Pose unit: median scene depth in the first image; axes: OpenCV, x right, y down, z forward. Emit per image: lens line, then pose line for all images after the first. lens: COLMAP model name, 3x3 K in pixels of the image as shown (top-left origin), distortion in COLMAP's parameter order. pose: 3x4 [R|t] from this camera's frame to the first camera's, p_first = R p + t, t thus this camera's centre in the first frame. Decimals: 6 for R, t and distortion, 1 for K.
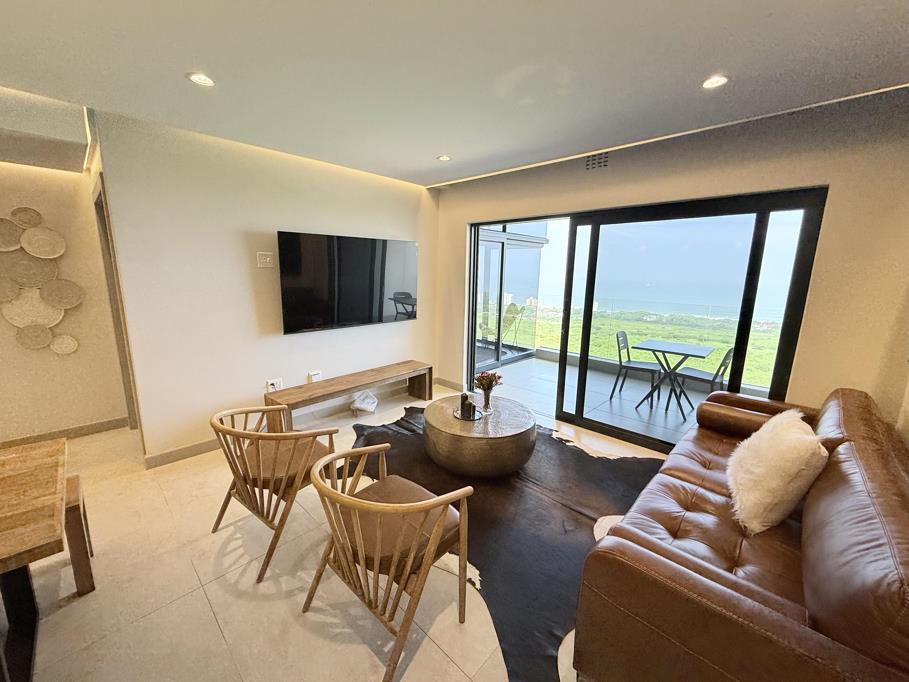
lens RADIAL K [[362.9, 0, 451.6], [0, 362.9, 341.1], [0, 0, 1]] dist [0.000510, -0.000613]
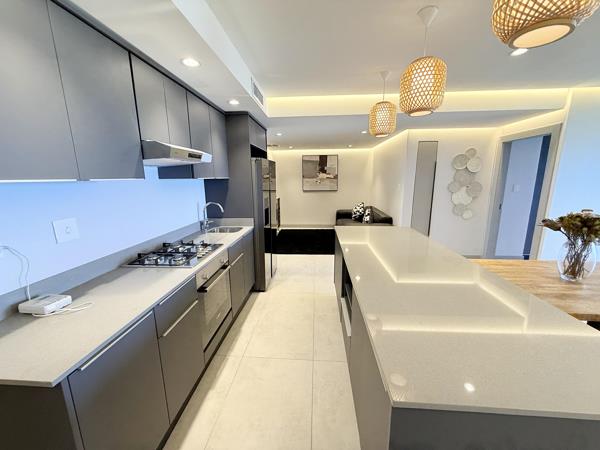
lens RADIAL K [[239.5, 0, 298.1], [0, 239.5, 225.1], [0, 0, 1]] dist [0.000510, -0.000613]
pose [[0.634491, 0.127308, -0.762374, -0.585173], [-0.124868, 0.990269, 0.061442, 0.097896], [0.762777, 0.056211, 0.644213, -0.542232]]
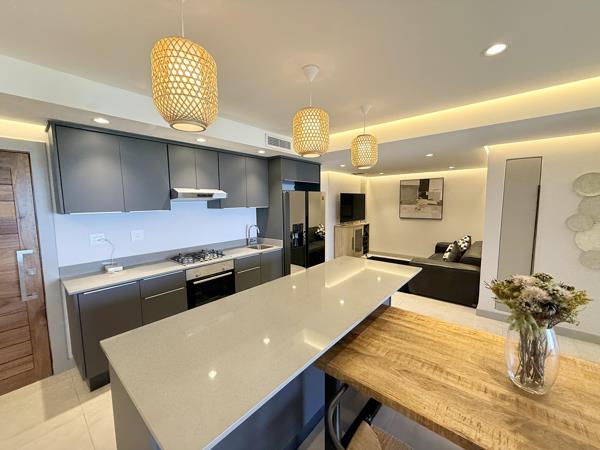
lens RADIAL K [[239.5, 0, 298.1], [0, 239.5, 225.1], [0, 0, 1]] dist [0.000510, -0.000613]
pose [[0.058373, 0.079322, -0.995138, -0.311764], [-0.177020, 0.981864, 0.067881, -0.002151], [0.982475, 0.172197, 0.071356, -0.119768]]
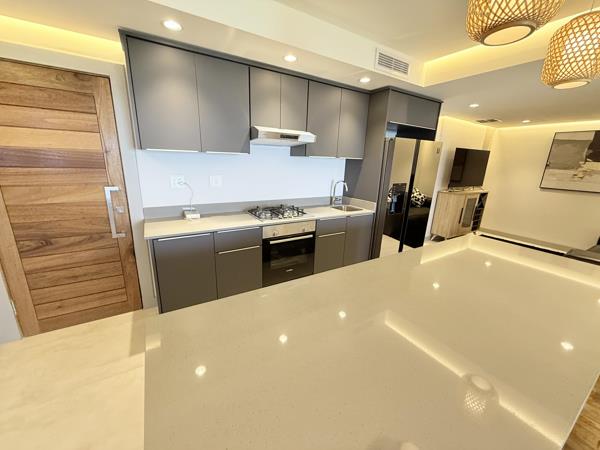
lens RADIAL K [[239.5, 0, 298.1], [0, 239.5, 225.1], [0, 0, 1]] dist [0.000510, -0.000613]
pose [[-0.253626, 0.229629, -0.939651, -0.490729], [-0.222645, 0.931474, 0.287726, 0.040616], [0.941330, 0.282183, -0.185121, -0.180412]]
